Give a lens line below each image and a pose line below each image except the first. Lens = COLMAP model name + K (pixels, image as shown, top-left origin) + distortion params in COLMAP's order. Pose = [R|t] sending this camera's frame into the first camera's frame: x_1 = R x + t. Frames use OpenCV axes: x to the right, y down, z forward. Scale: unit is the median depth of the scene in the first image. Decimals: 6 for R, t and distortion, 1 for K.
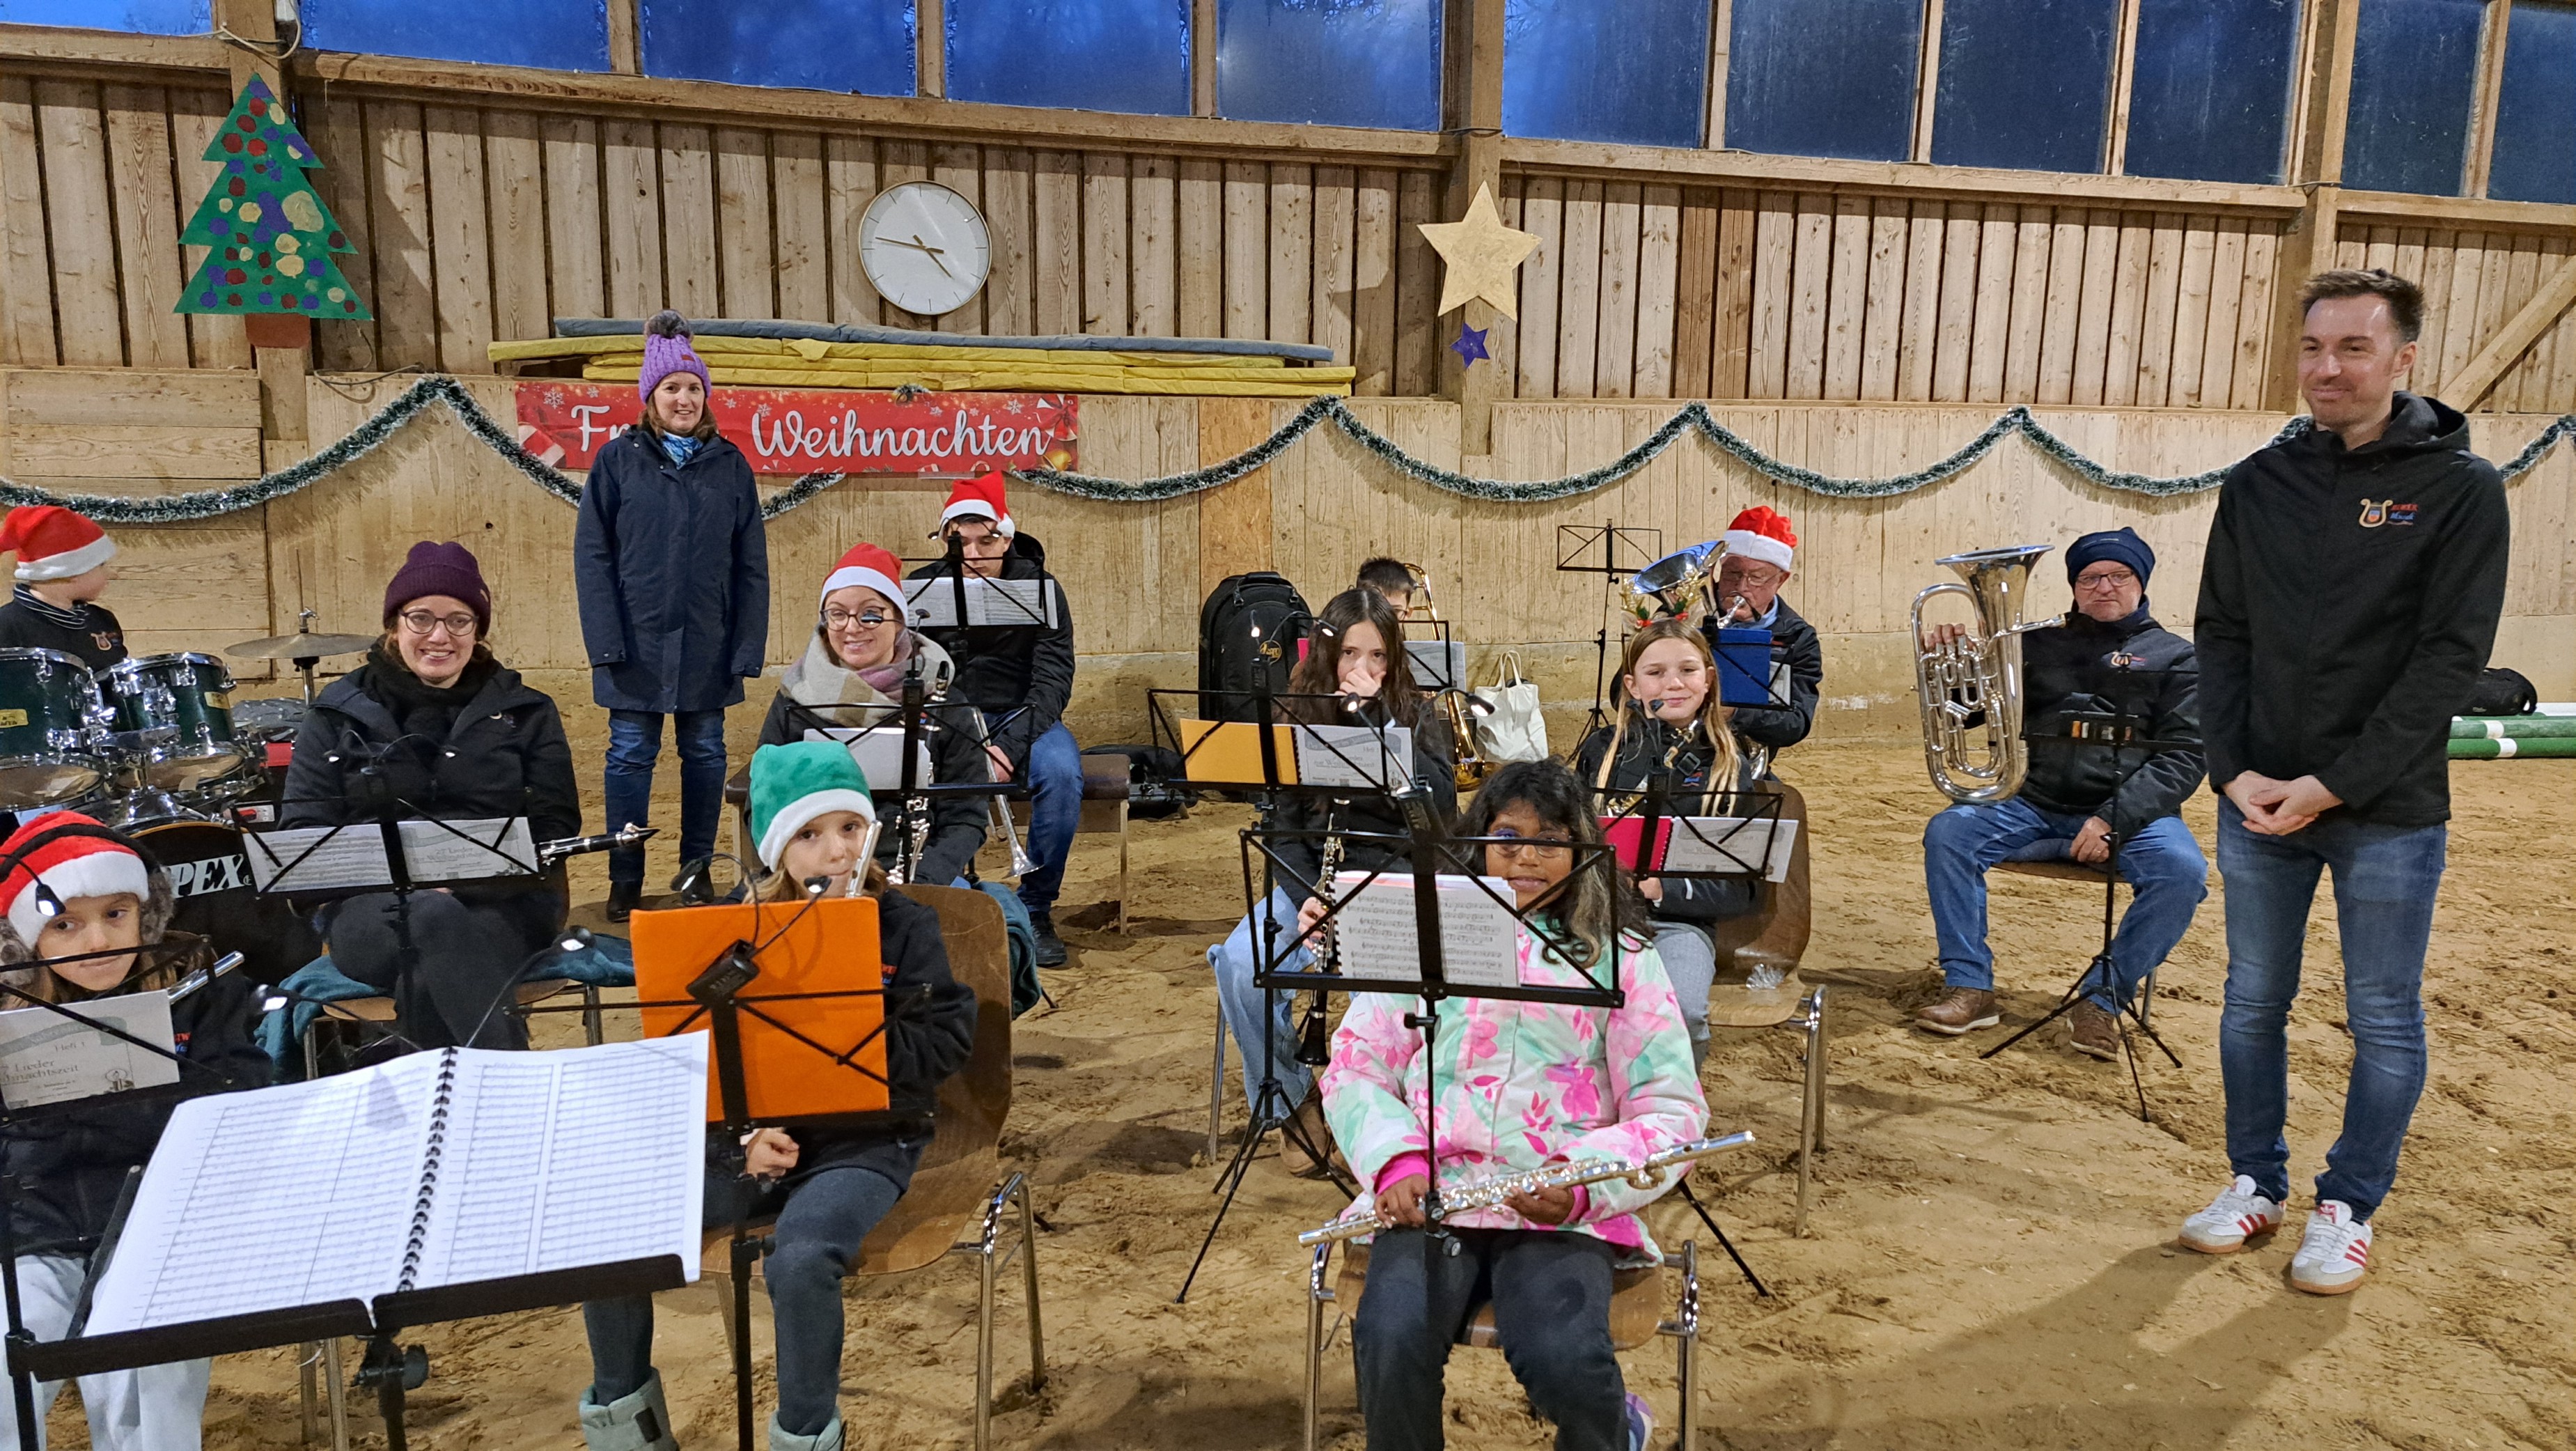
lens RADIAL K [[1812.1, 0, 1331.2], [0, 1812.1, 705.7], [0, 0, 1]] dist [0.096927, -0.119236]
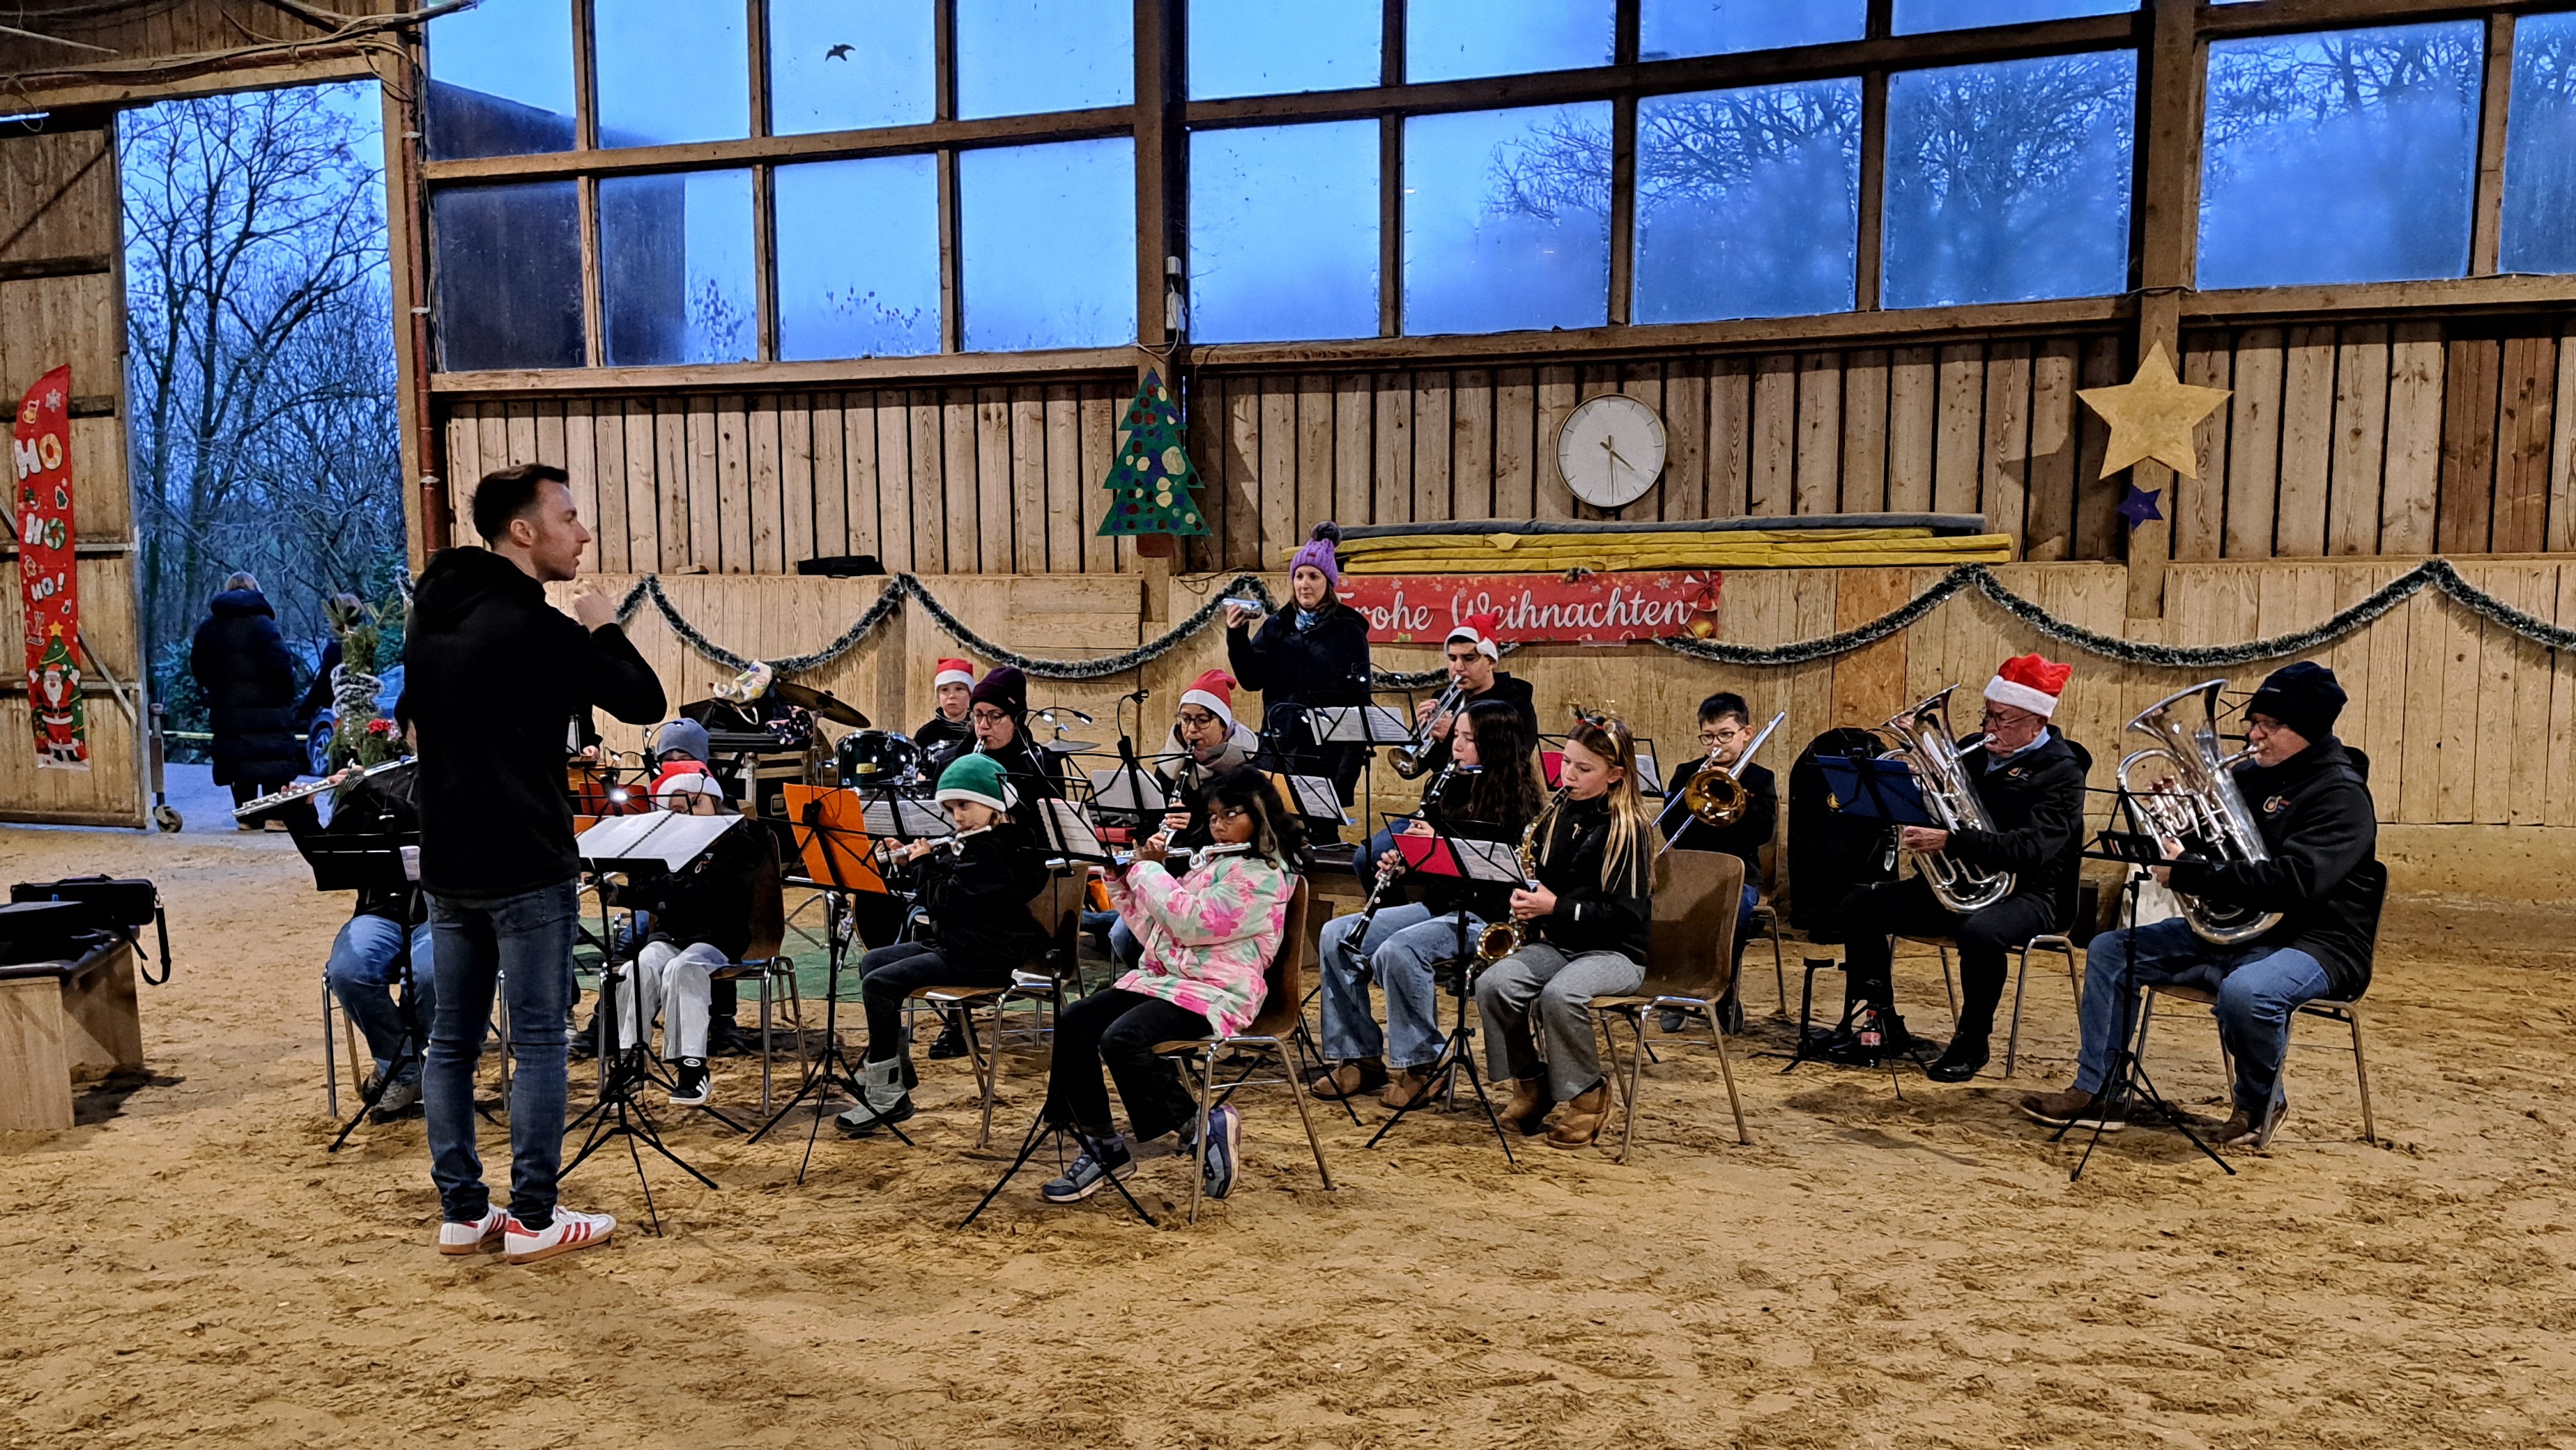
lens RADIAL K [[2186.3, 0, 1231.8], [0, 2186.3, 879.0], [0, 0, 1]] dist [0.110695, -0.153786]
pose [[0.765972, 0.065390, -0.639539, 0.518295], [-0.086107, 0.996285, -0.001264, 0.046676], [0.637081, 0.056037, 0.768757, -0.227268]]
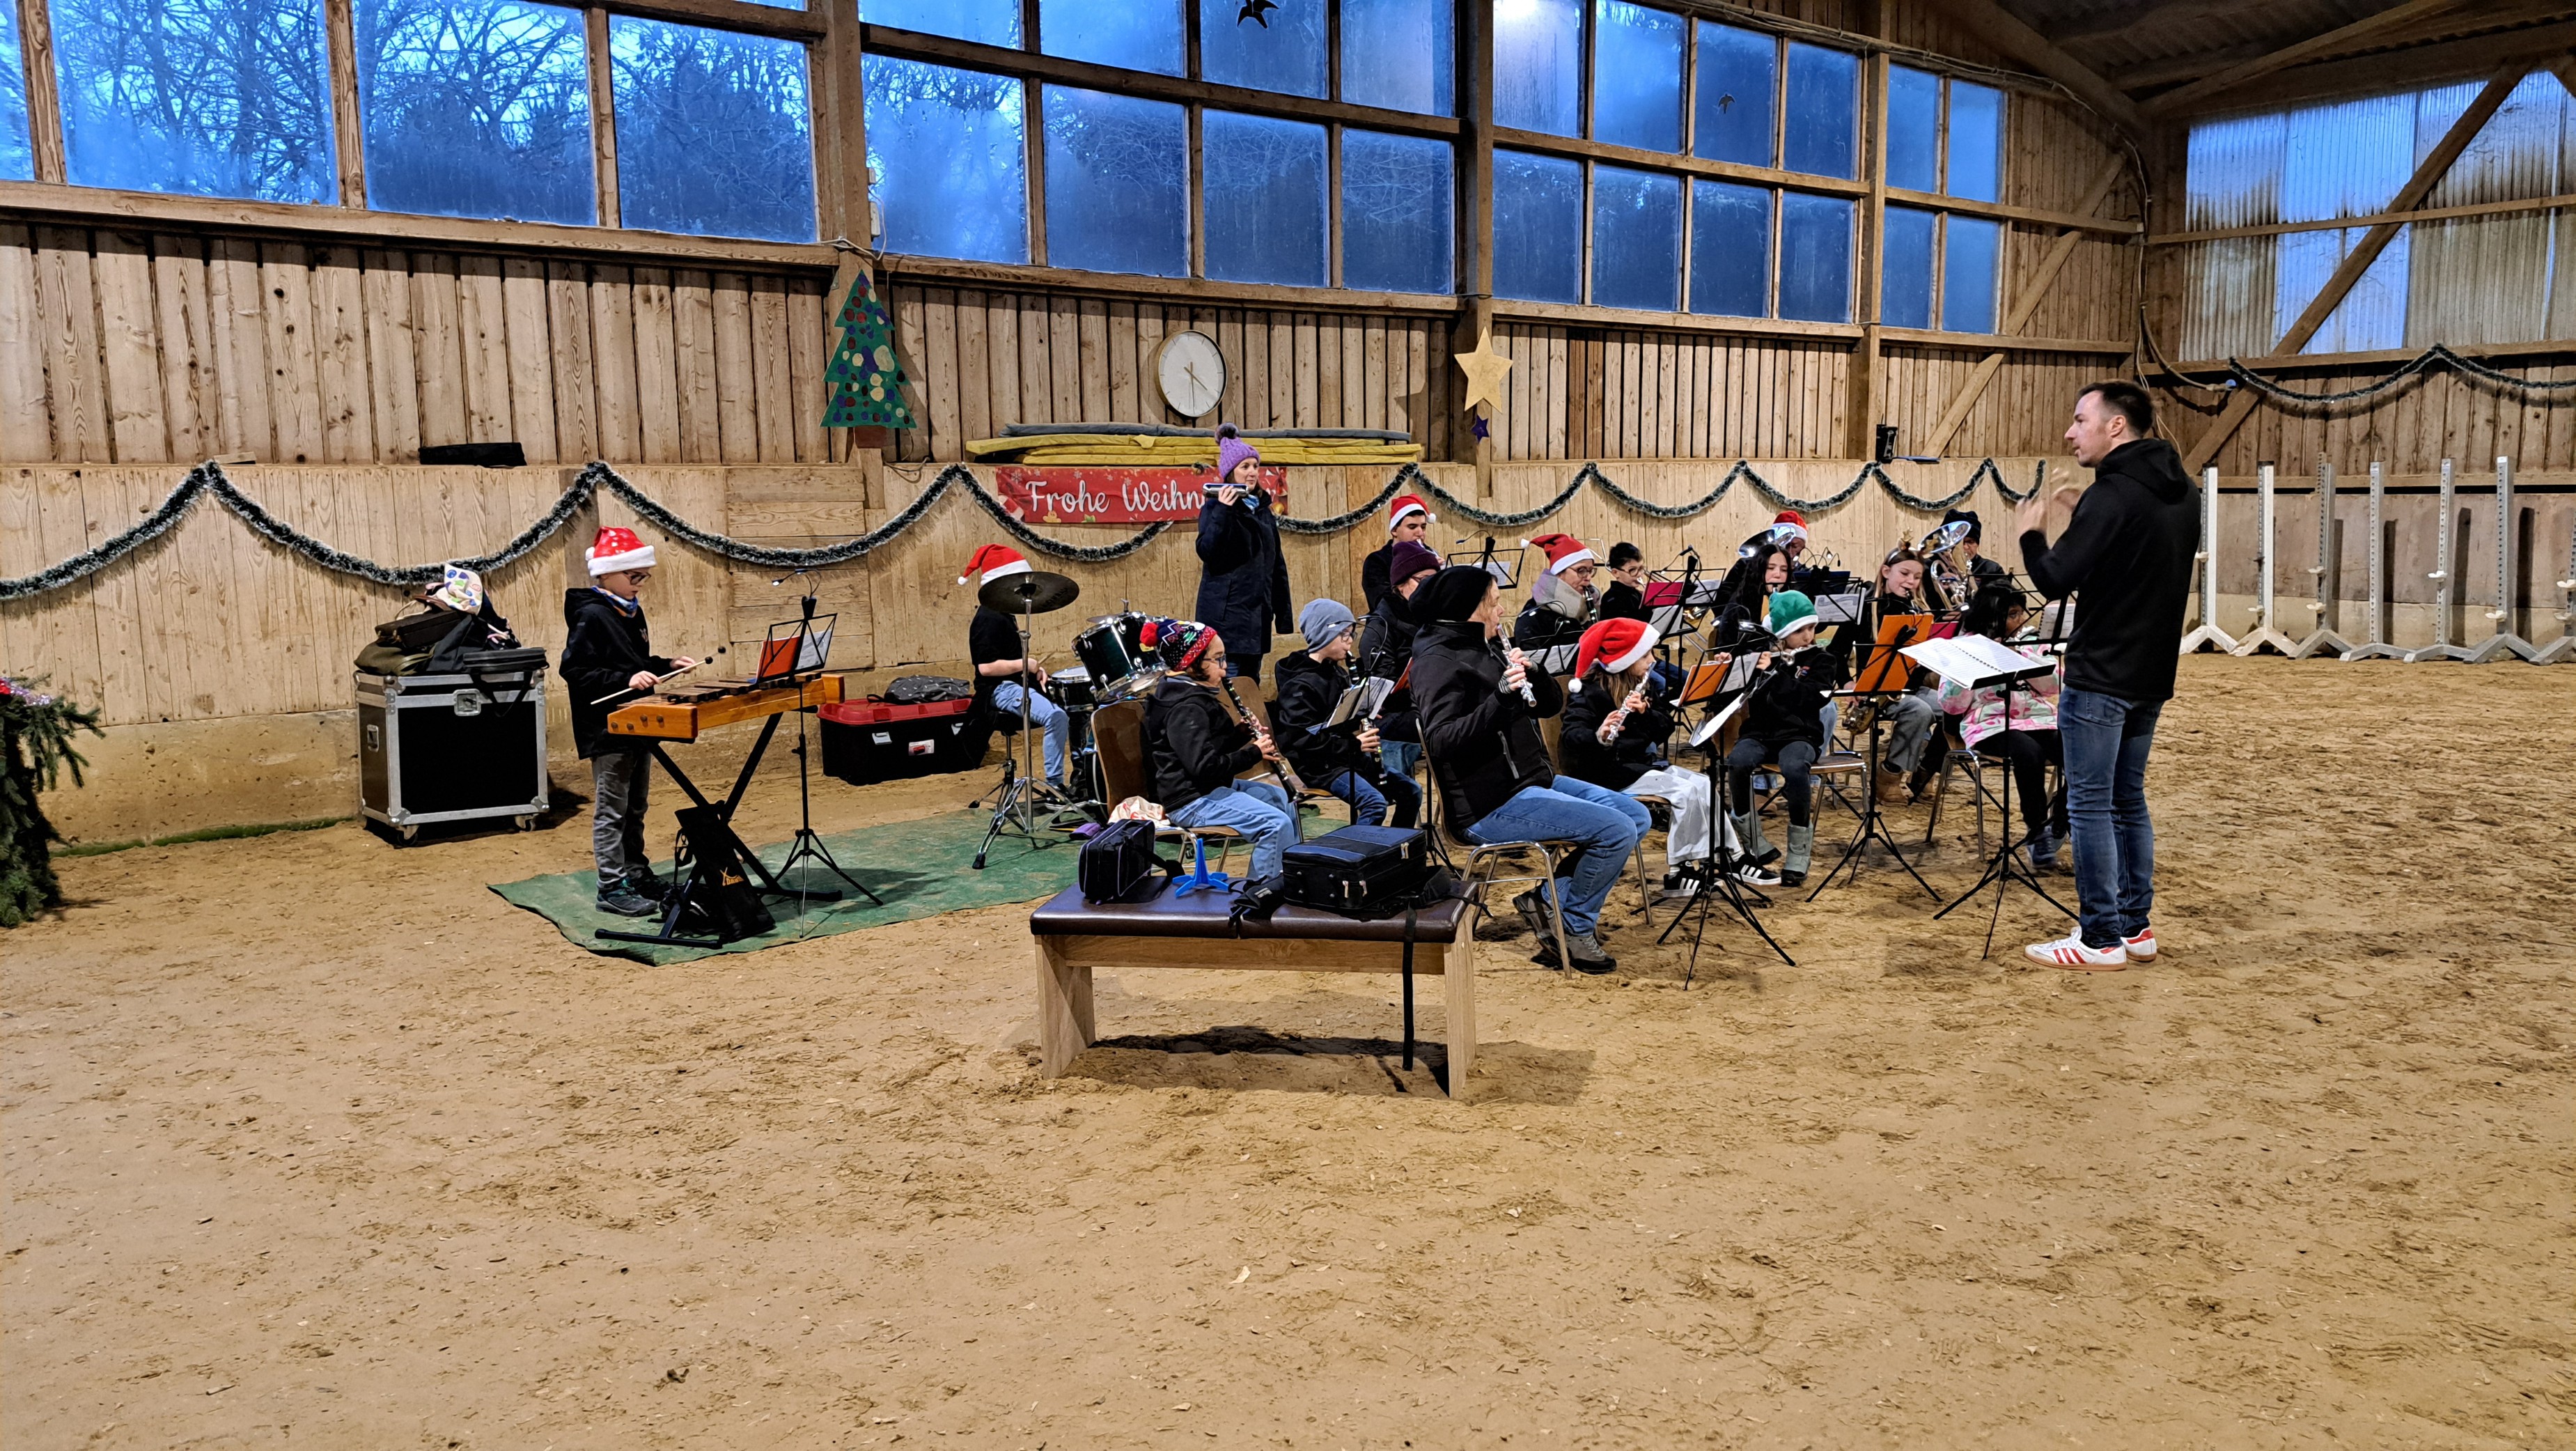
lens RADIAL K [[1838.1, 0, 1309.1], [0, 1838.1, 704.1], [0, 0, 1]] dist [0.072542, -0.075578]
pose [[0.933223, -0.069136, 0.352585, -0.701146], [0.081032, 0.996529, -0.019073, 0.064919], [-0.350042, 0.046370, 0.935586, -0.474001]]
